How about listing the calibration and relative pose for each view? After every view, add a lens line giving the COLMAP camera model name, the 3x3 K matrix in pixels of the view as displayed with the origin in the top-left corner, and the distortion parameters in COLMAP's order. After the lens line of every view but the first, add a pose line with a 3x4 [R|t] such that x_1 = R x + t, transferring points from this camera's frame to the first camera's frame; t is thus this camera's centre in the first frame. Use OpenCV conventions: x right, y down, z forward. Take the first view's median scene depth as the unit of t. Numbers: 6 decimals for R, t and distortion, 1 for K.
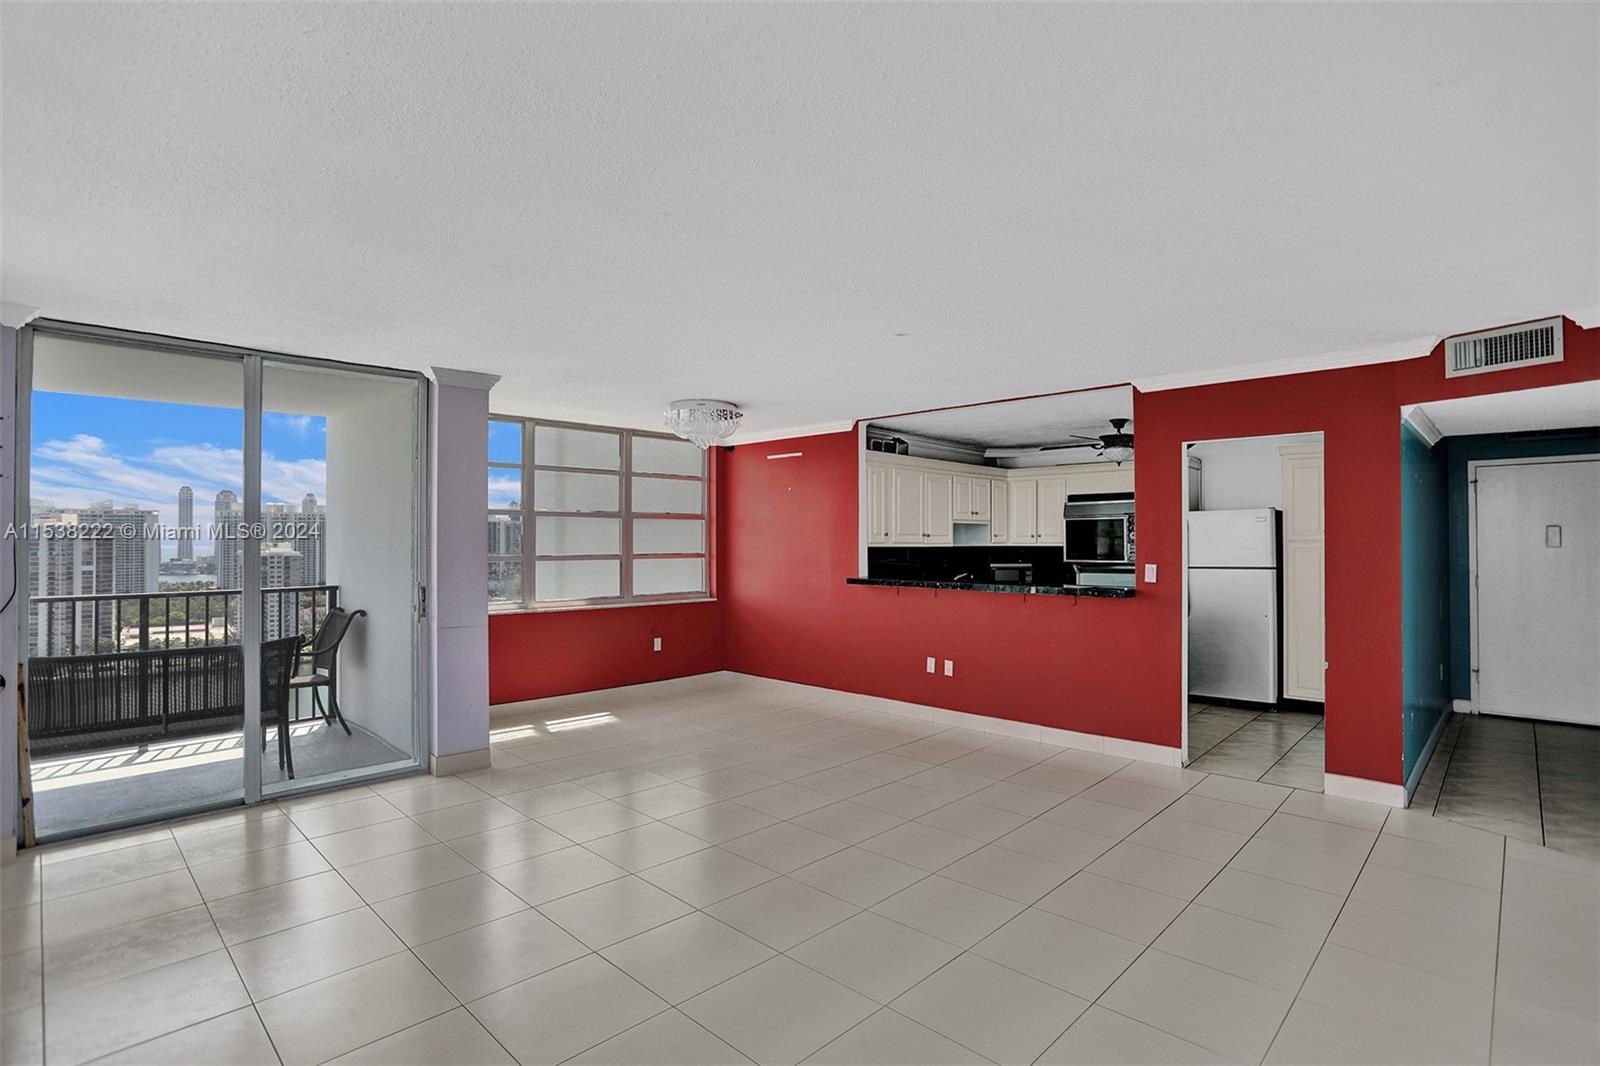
lens RADIAL K [[771.0, 0, 816.7], [0, 771.0, 530.7], [0, 0, 1]] dist [-0.062897, 0.023594]
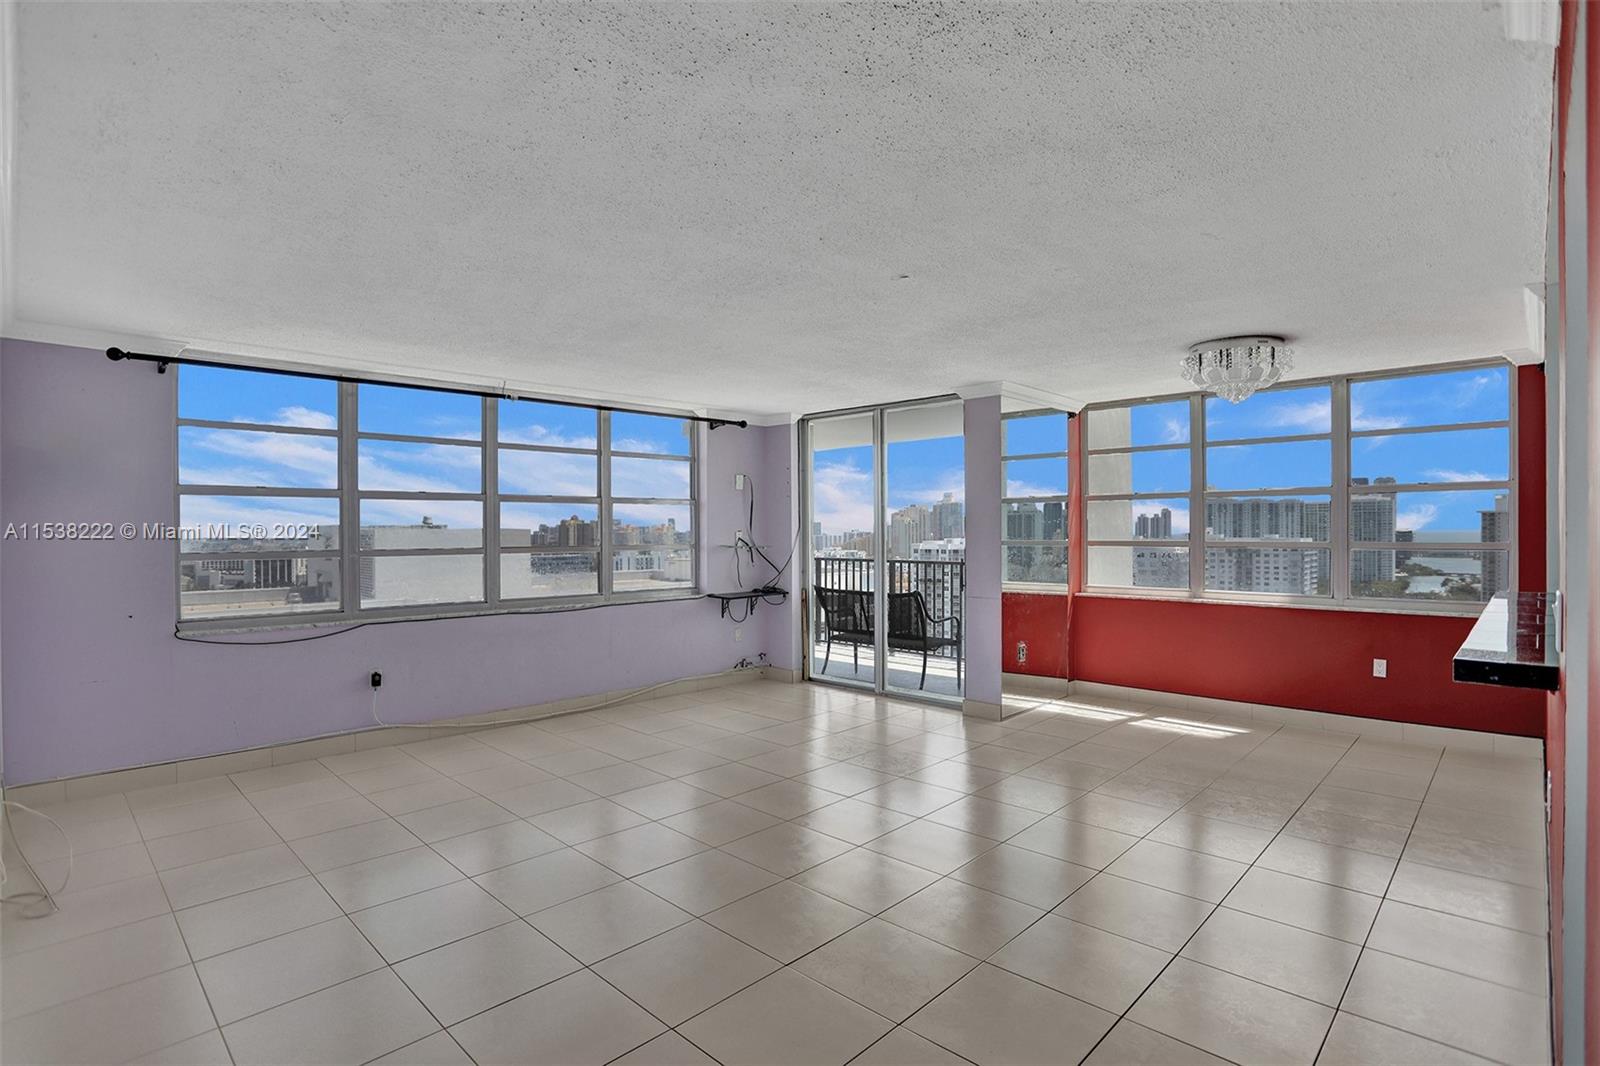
lens RADIAL K [[776.0, 0, 802.9], [0, 776.0, 527.8], [0, 0, 1]] dist [-0.069664, 0.027571]
pose [[-0.011928, -0.003204, -0.999924, 0.560834], [0.021962, 0.999753, -0.003465, 0.008939], [0.999688, -0.022001, -0.011854, 0.534989]]
